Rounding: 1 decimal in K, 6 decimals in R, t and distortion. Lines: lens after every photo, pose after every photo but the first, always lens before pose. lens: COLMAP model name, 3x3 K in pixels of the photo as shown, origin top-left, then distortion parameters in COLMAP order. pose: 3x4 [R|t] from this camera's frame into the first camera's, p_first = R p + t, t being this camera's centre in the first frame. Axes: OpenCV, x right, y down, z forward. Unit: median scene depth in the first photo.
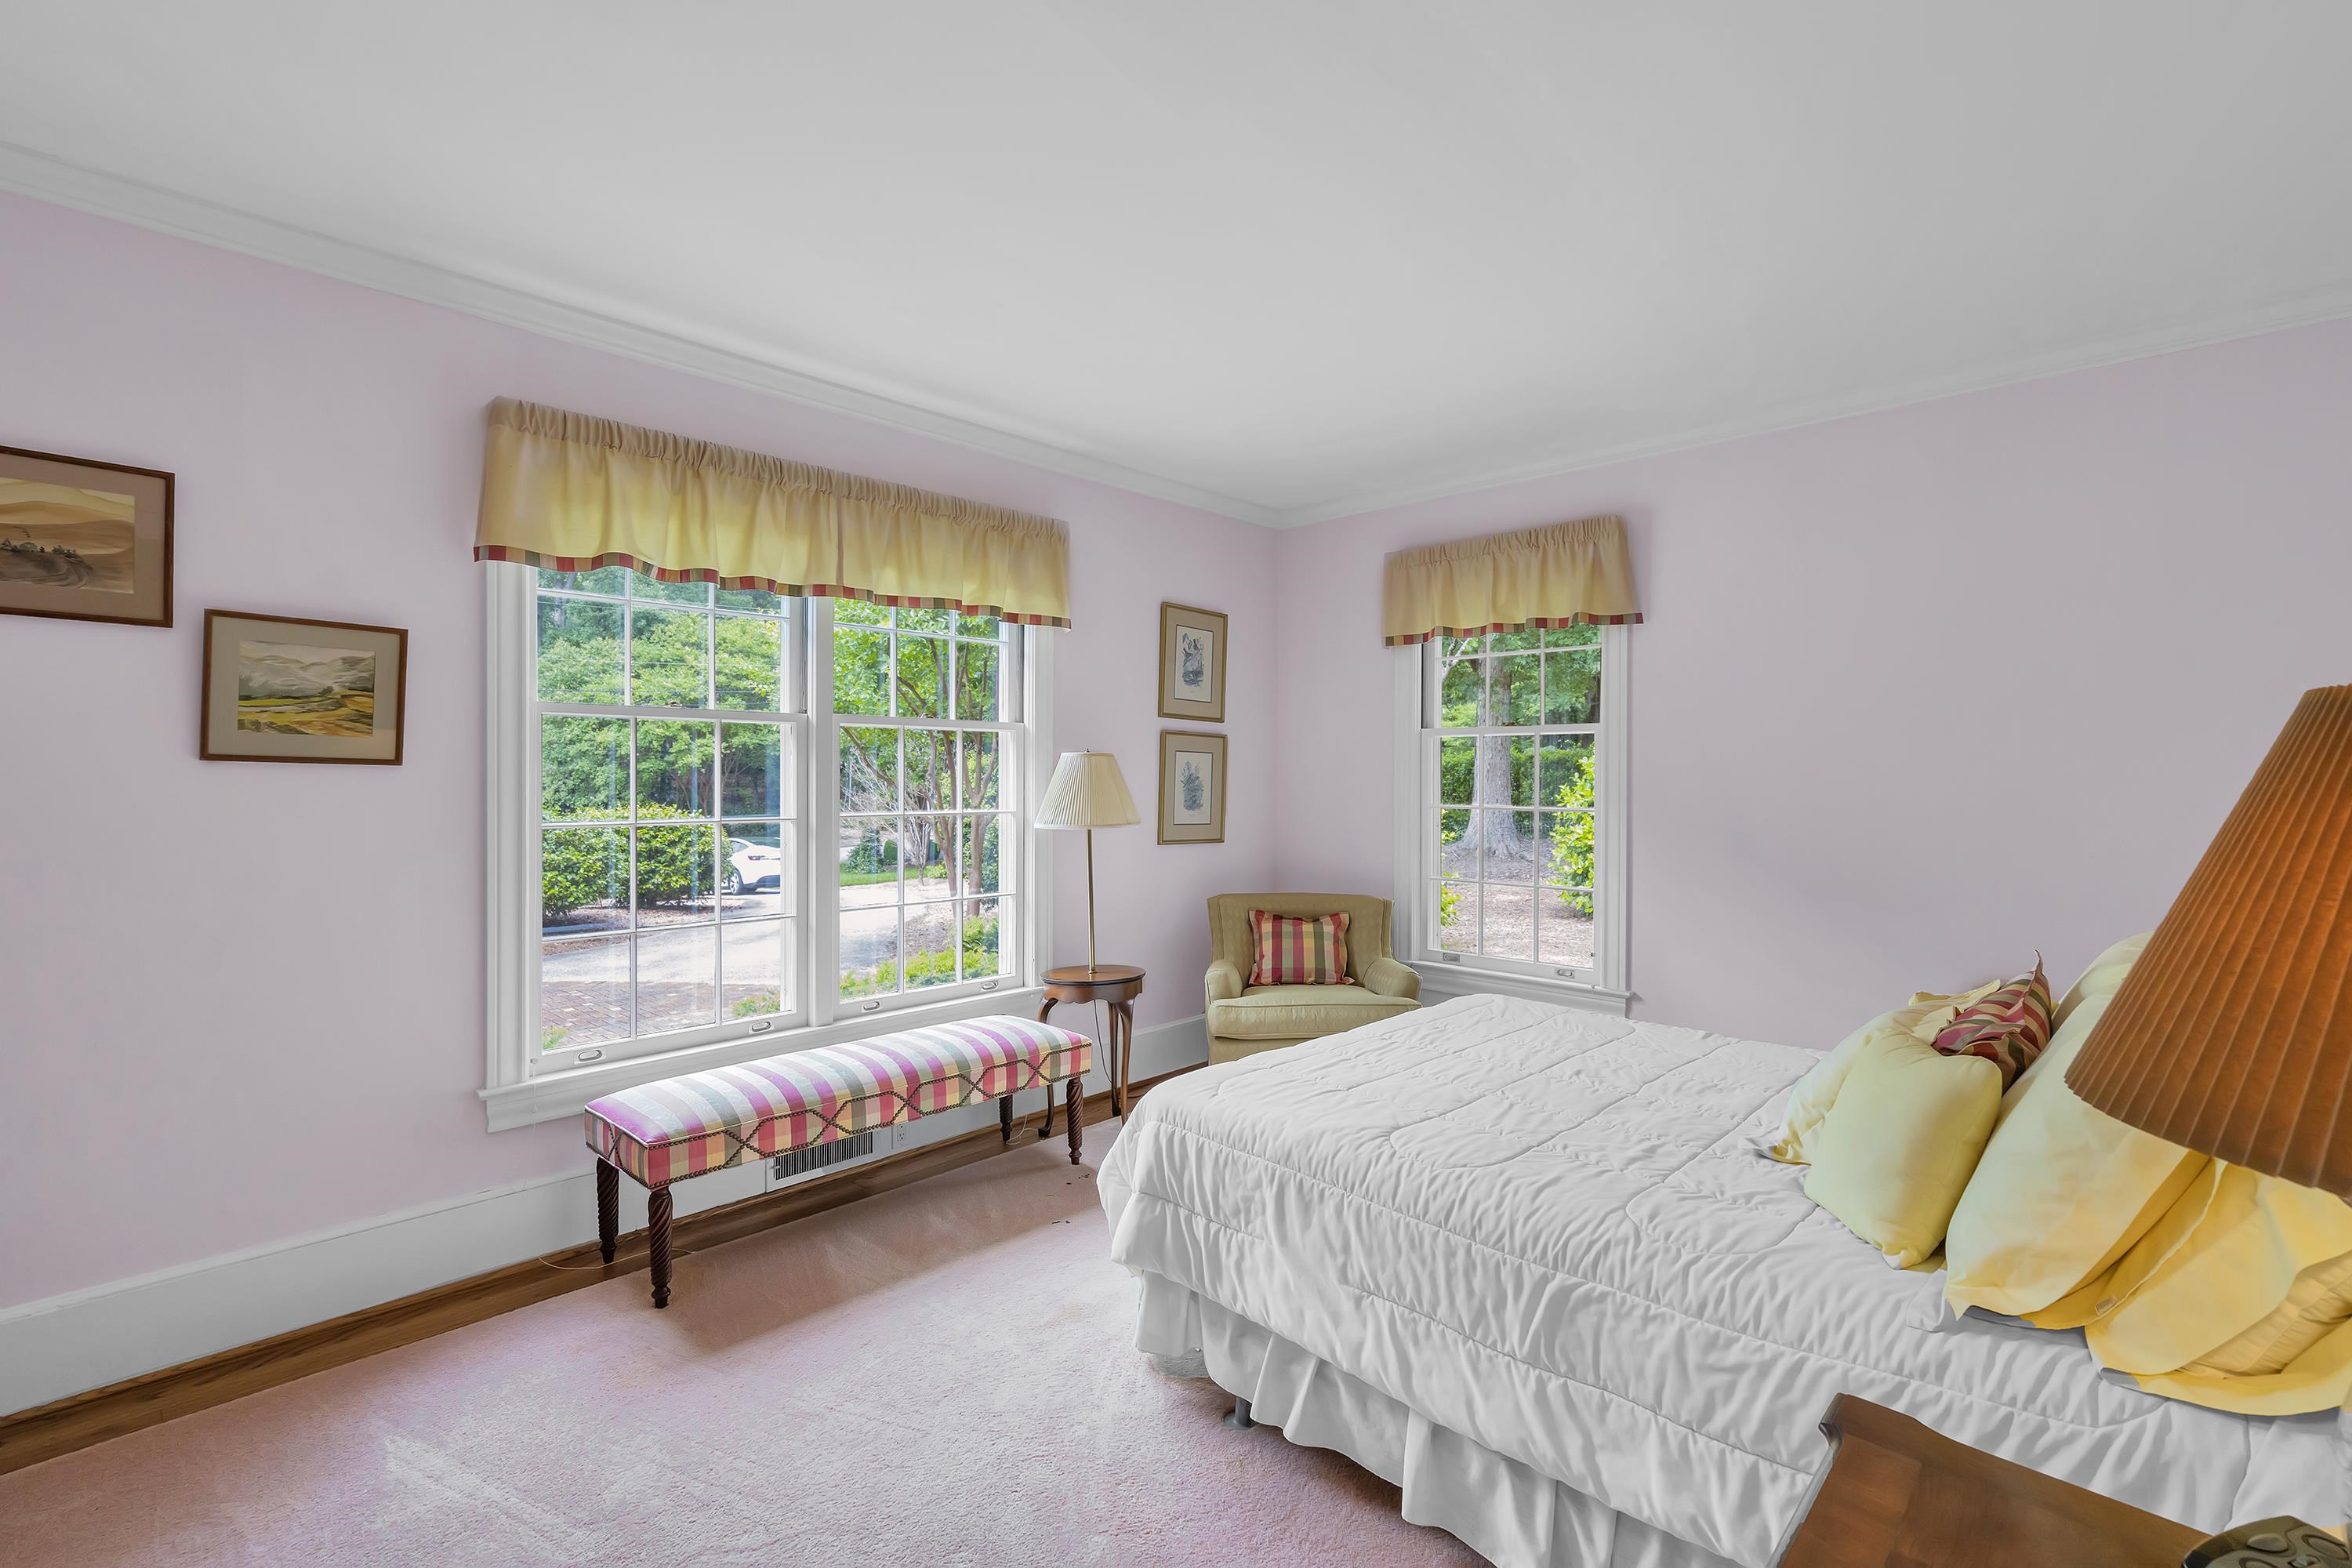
lens RADIAL K [[1080.5, 0, 1176.0], [0, 1080.5, 784.0], [0, 0, 1]] dist [-0.017929, -0.000110]
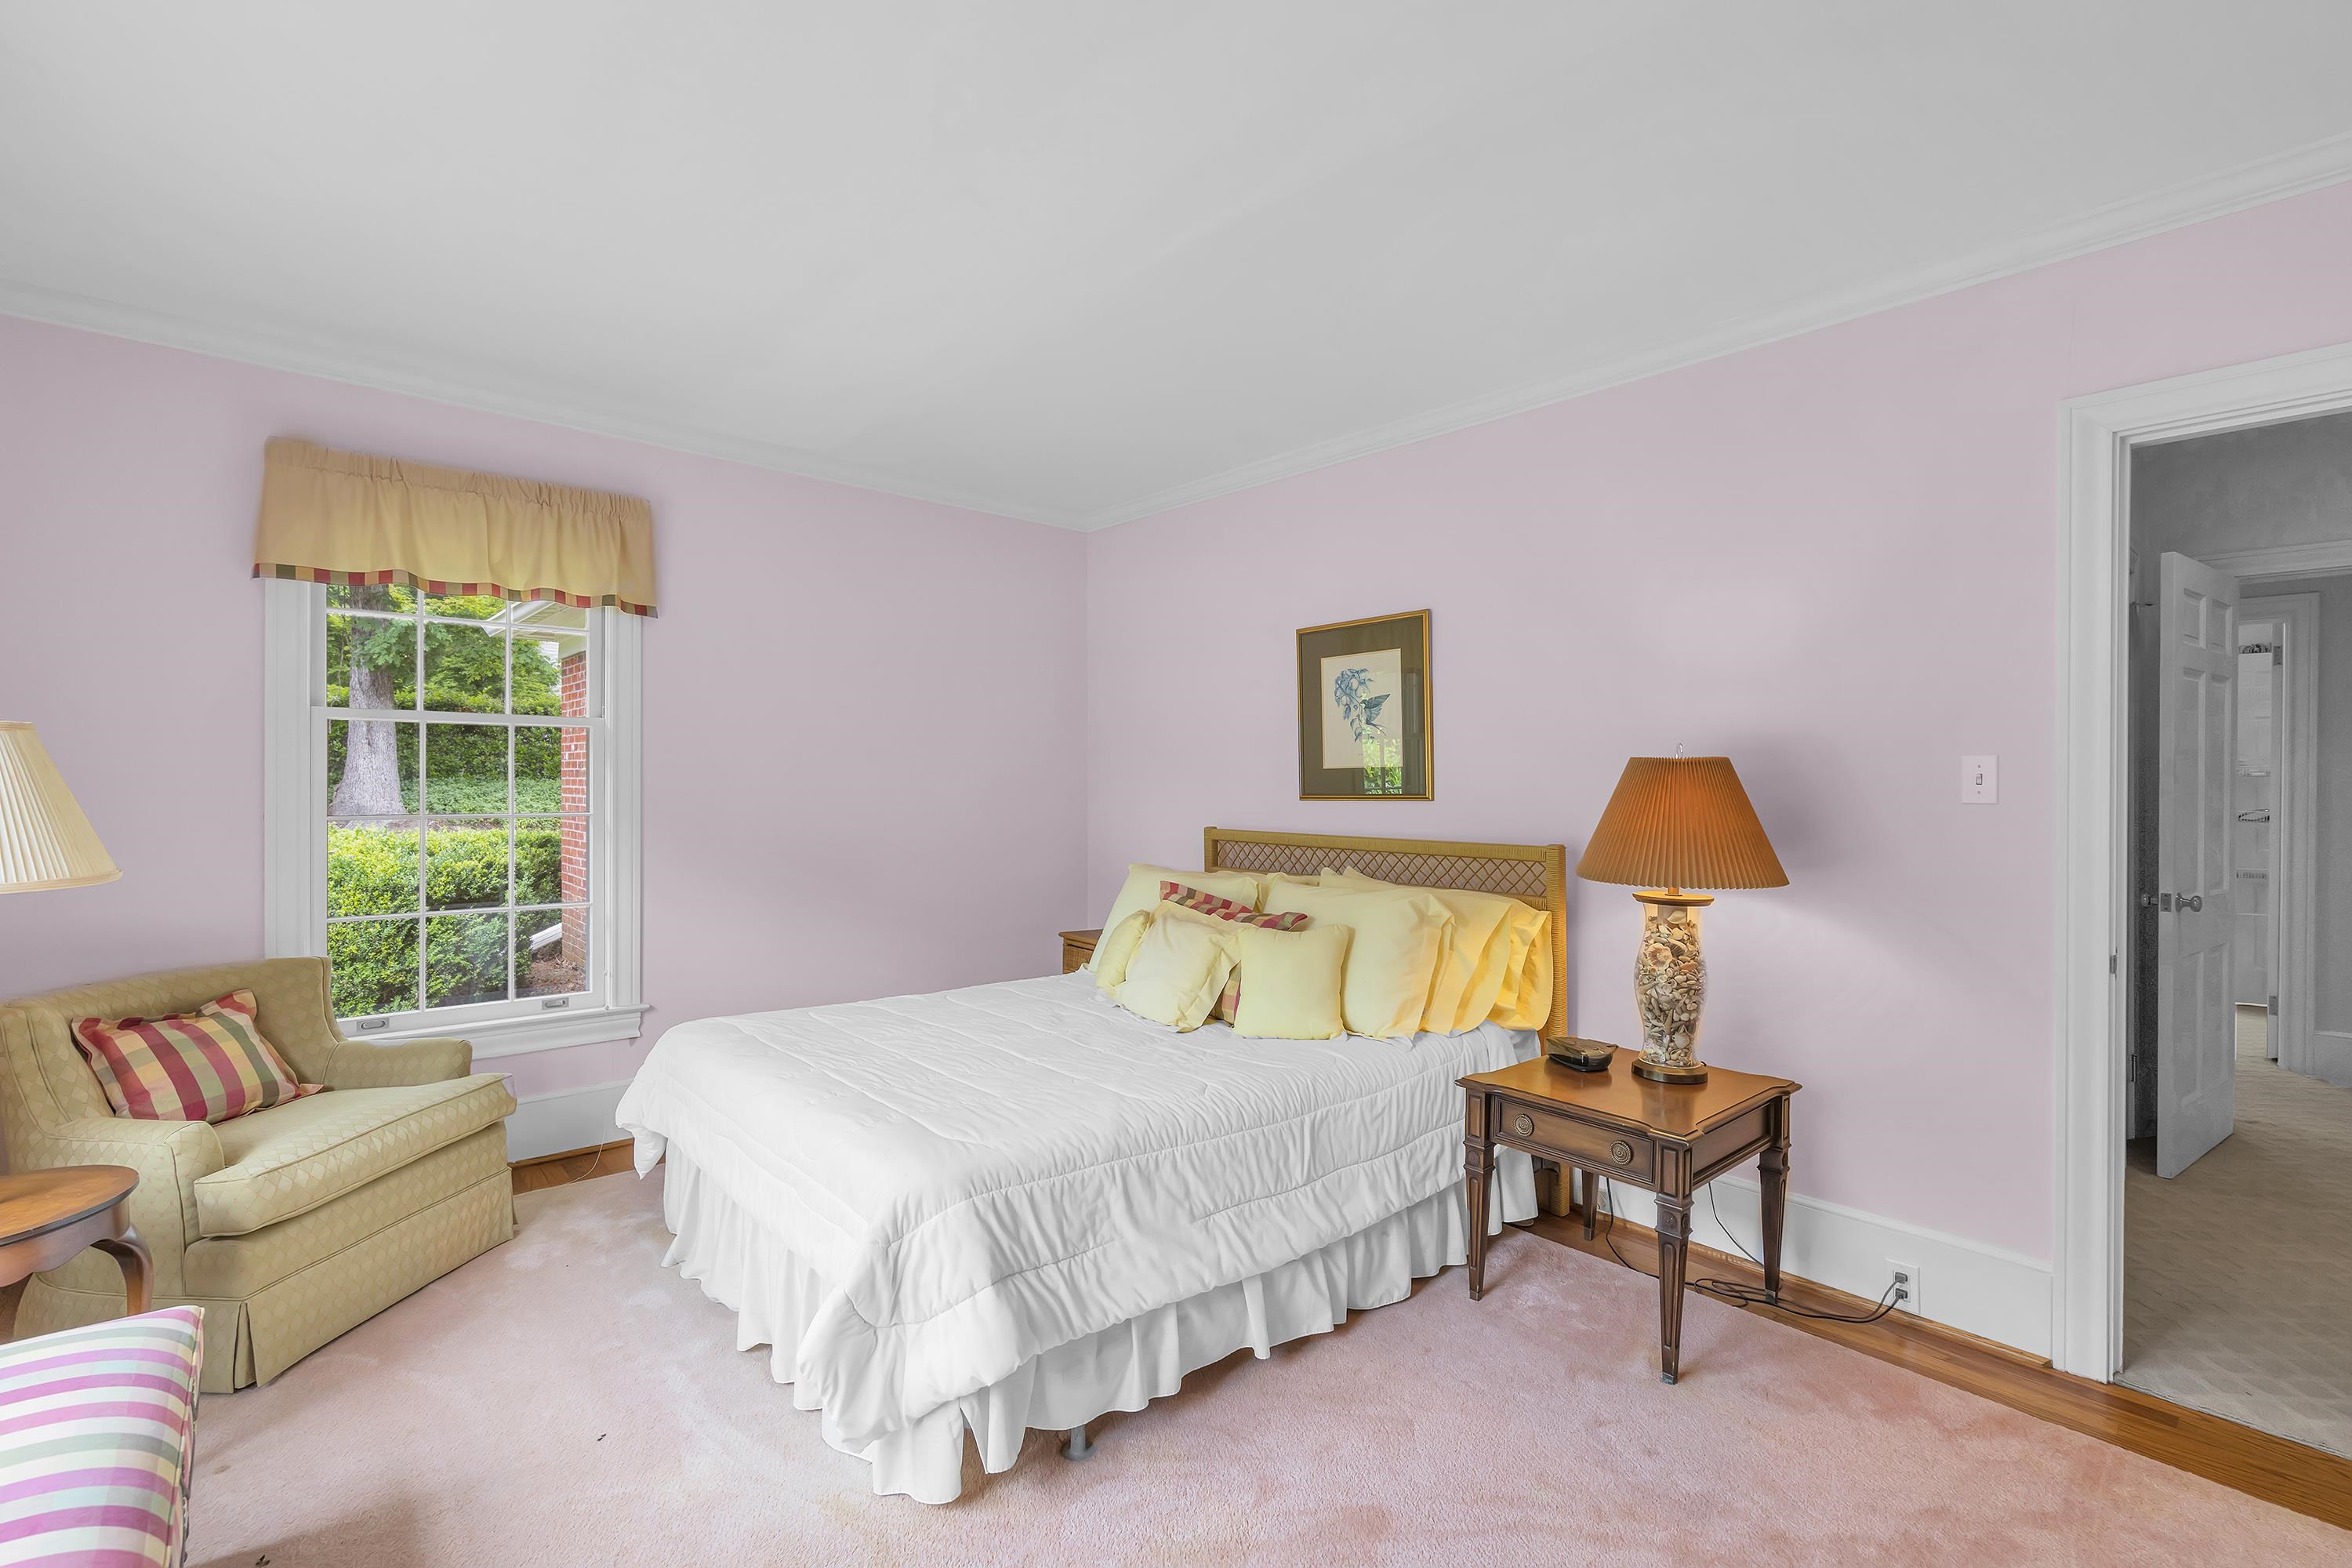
lens RADIAL K [[1080.5, 0, 1176.0], [0, 1080.5, 784.0], [0, 0, 1]] dist [-0.017929, -0.000110]
pose [[0.055768, -0.007432, 0.998416, -0.975130], [0.003717, 0.999967, 0.007236, -0.010689], [-0.998437, 0.003308, 0.055794, 0.940840]]
